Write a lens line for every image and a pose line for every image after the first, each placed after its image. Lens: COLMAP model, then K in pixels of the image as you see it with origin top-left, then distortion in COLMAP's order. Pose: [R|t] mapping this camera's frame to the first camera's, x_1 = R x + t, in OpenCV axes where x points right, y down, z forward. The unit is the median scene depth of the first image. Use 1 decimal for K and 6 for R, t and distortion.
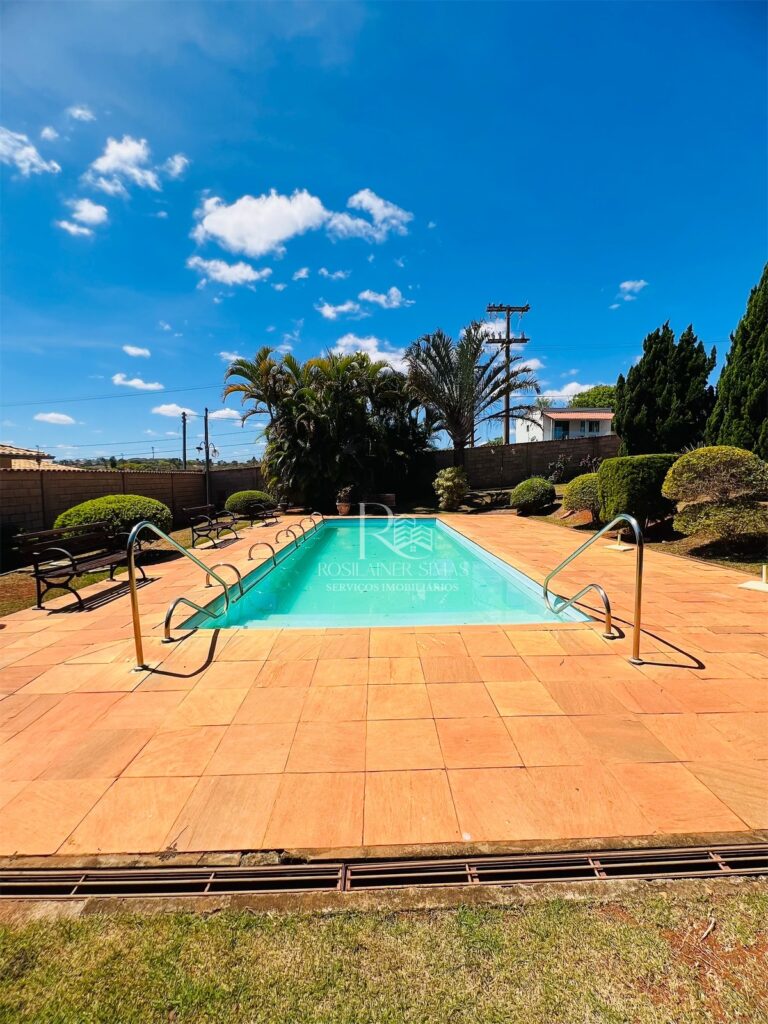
lens RADIAL K [[411.7, 0, 396.1], [0, 411.7, 525.4], [0, 0, 1]] dist [0.001637, -0.002264]
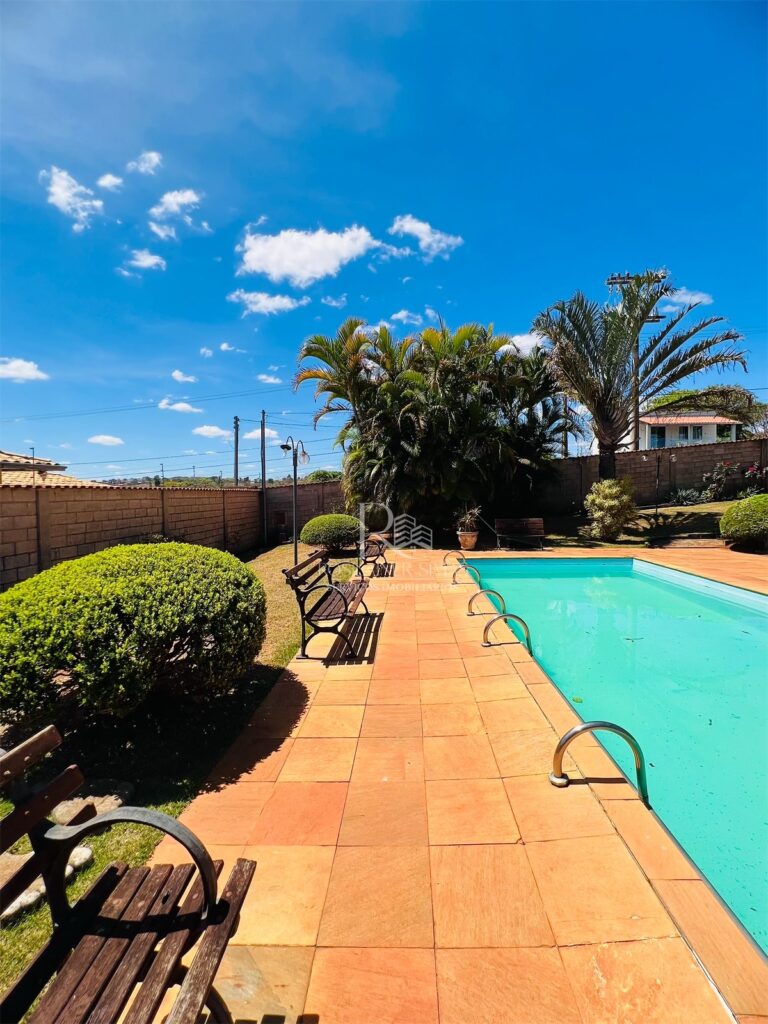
lens RADIAL K [[411.7, 0, 390.4], [0, 411.7, 515.8], [0, 0, 1]] dist [0.001637, -0.002264]
pose [[0.996549, -0.001444, -0.082994, -0.181474], [-0.003744, 0.998050, -0.062309, -0.034695], [0.082923, 0.062405, 0.994600, 0.281150]]
